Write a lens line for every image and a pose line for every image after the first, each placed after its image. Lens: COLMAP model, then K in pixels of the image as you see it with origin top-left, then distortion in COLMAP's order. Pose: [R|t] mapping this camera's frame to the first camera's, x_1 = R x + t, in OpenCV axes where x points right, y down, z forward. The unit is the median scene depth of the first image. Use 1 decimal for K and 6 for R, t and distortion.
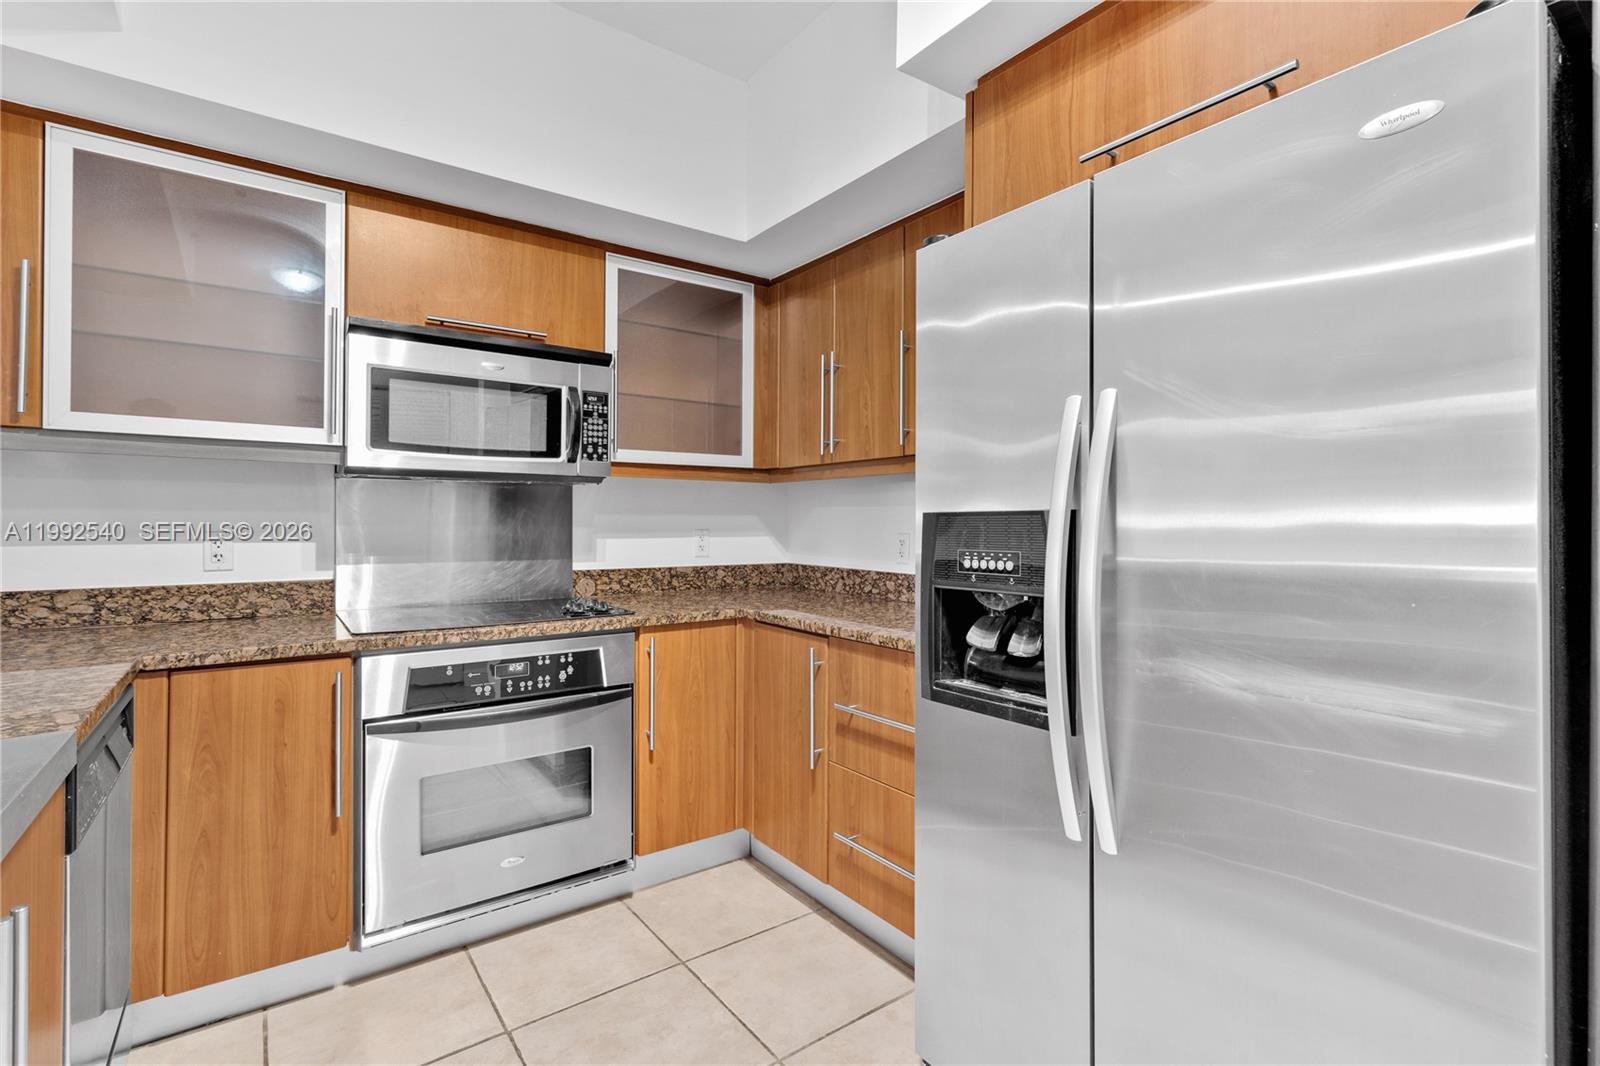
lens RADIAL K [[739.1, 0, 794.3], [0, 739.1, 518.2], [0, 0, 1]] dist [-0.004385, 0.001002]
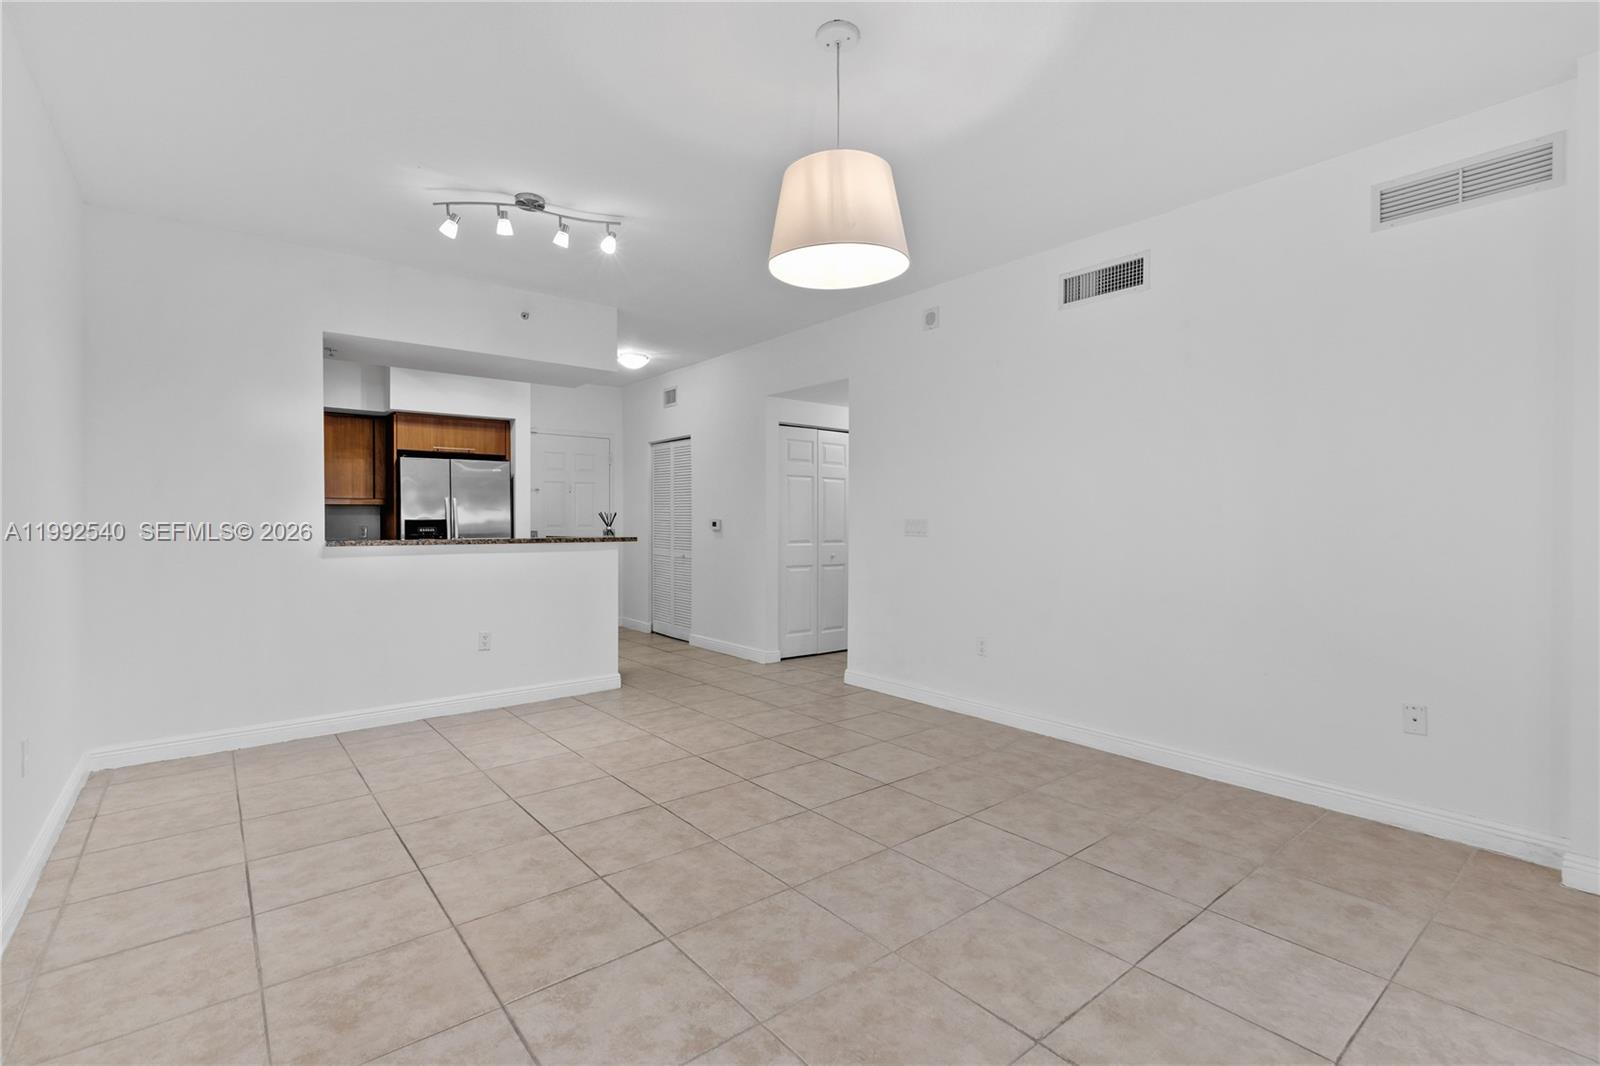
lens RADIAL K [[739.1, 0, 812.0], [0, 739.1, 519.7], [0, 0, 1]] dist [-0.004385, 0.001002]
pose [[-0.045638, 0.000771, 0.998958, -3.094826], [-0.001567, 0.999998, -0.000843, -0.008988], [-0.998957, -0.001603, -0.045636, -0.865768]]
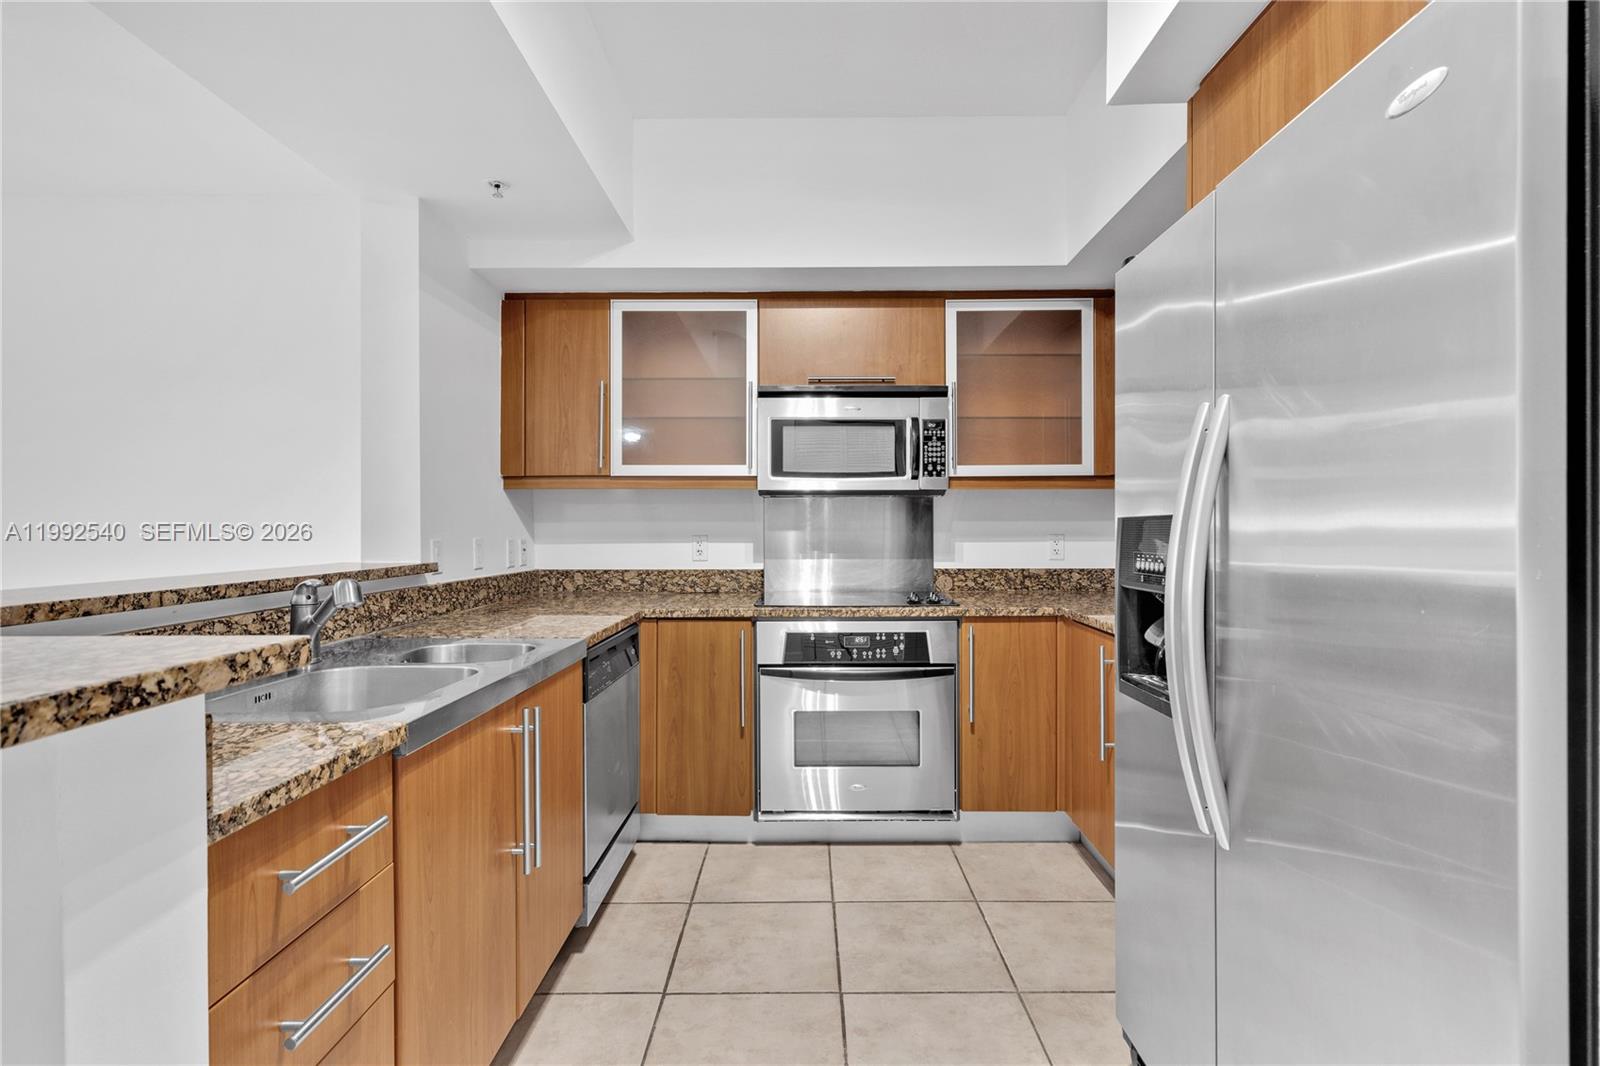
lens RADIAL K [[739.1, 0, 807.4], [0, 739.1, 530.2], [0, 0, 1]] dist [-0.004385, 0.001002]
pose [[0.798187, -0.003161, -0.602401, 0.342160], [0.007833, 0.999956, 0.005132, 0.001343], [0.602359, -0.008815, 0.798177, -0.097553]]
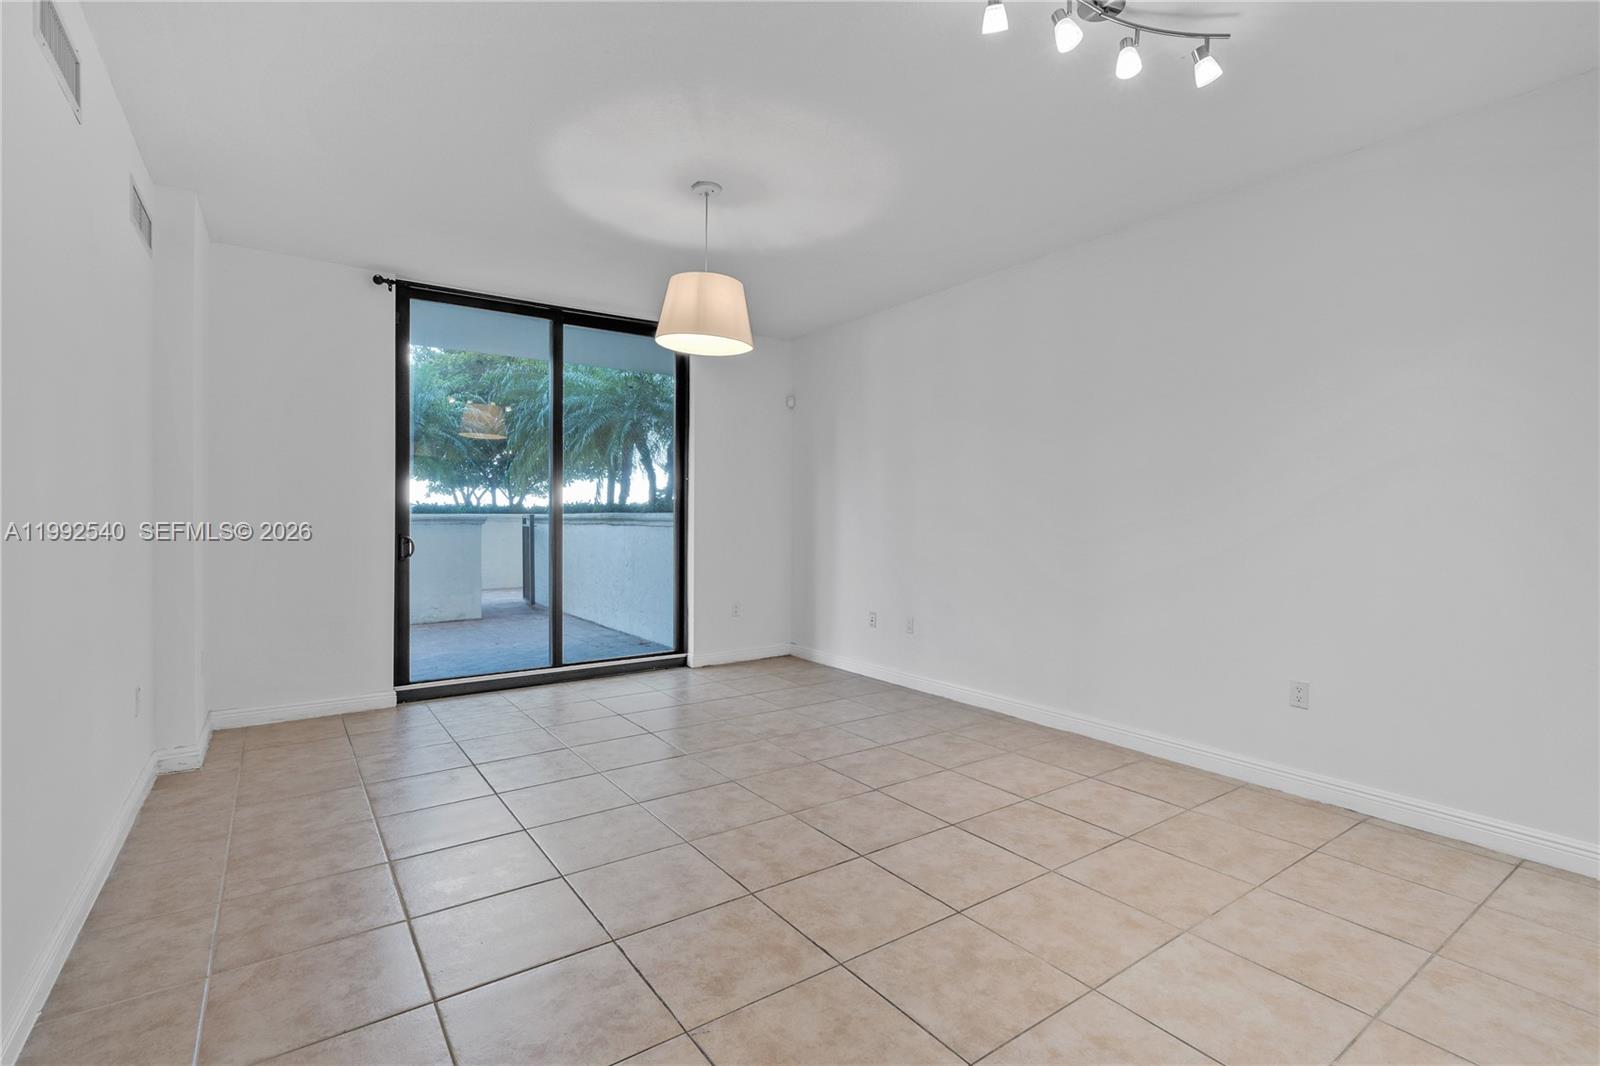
lens RADIAL K [[739.1, 0, 788.2], [0, 739.1, 530.4], [0, 0, 1]] dist [-0.004385, 0.001002]
pose [[-0.054164, 0.015190, -0.998417, -0.173664], [-0.001501, 0.999882, 0.015294, -0.001781], [0.998531, 0.002327, -0.054135, -0.670775]]
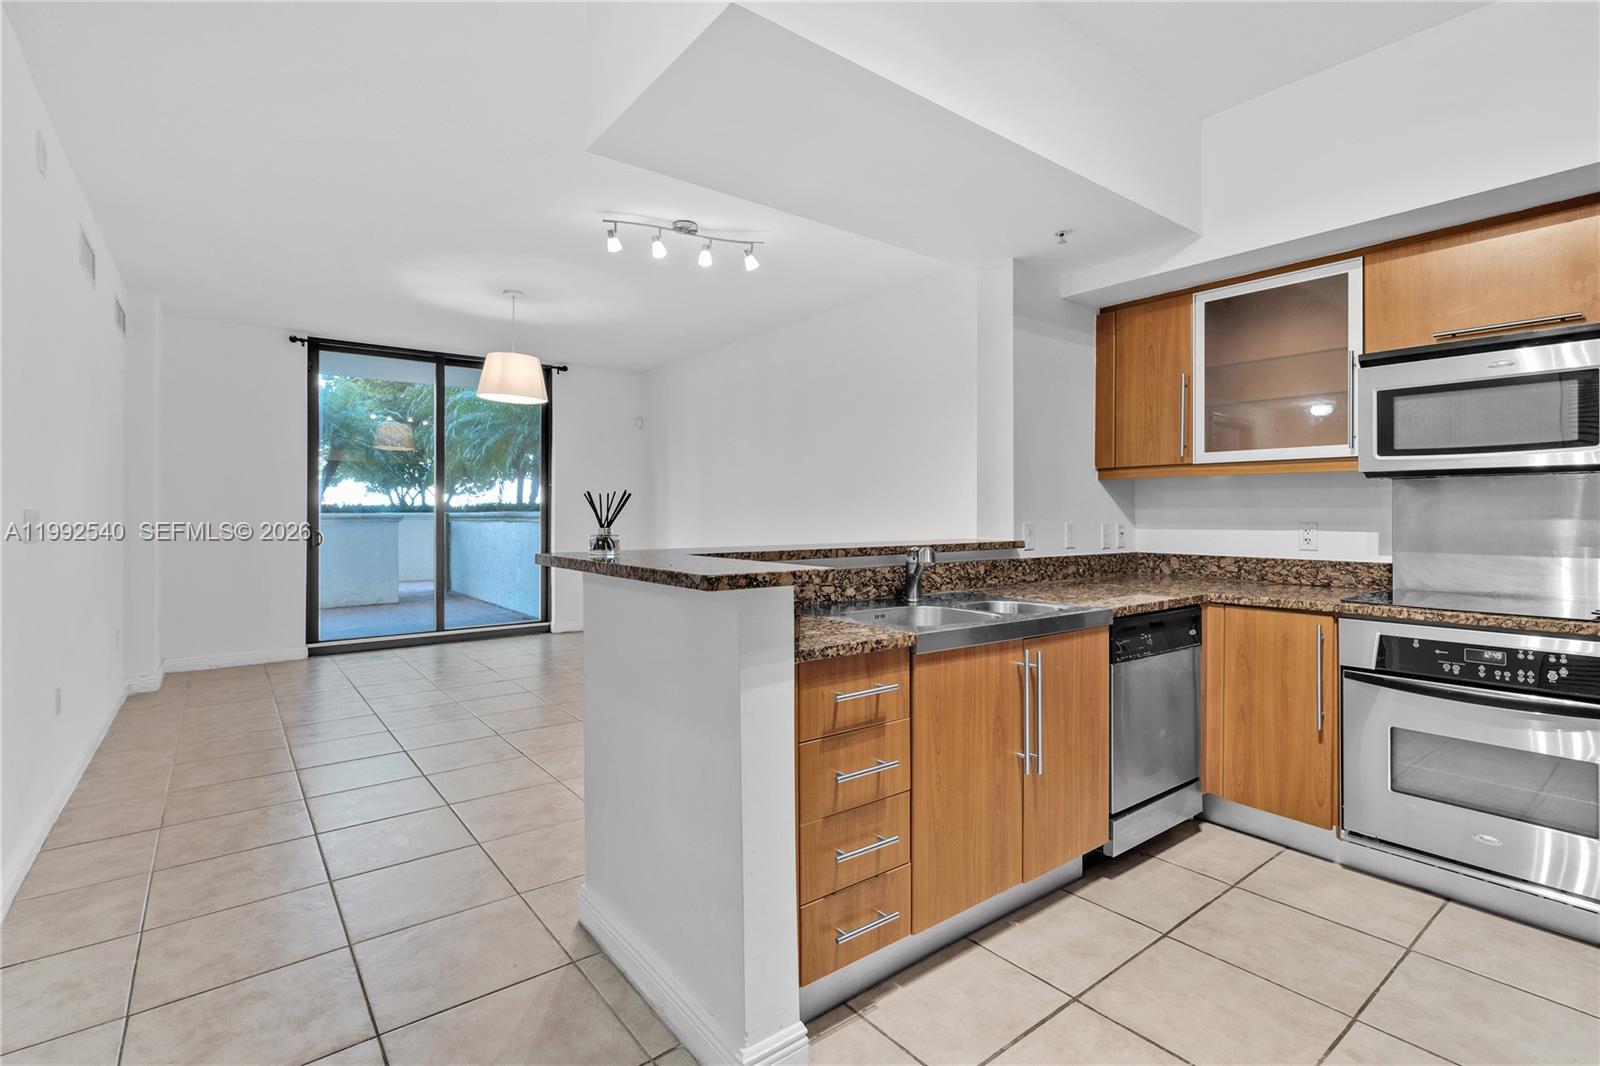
lens RADIAL K [[739.1, 0, 783.0], [0, 739.1, 520.2], [0, 0, 1]] dist [-0.004385, 0.001002]
pose [[-0.008146, 0.004722, -0.999956, 0.674199], [0.002966, 0.999985, 0.004698, 0.003994], [0.999962, -0.002928, -0.008159, 0.010222]]
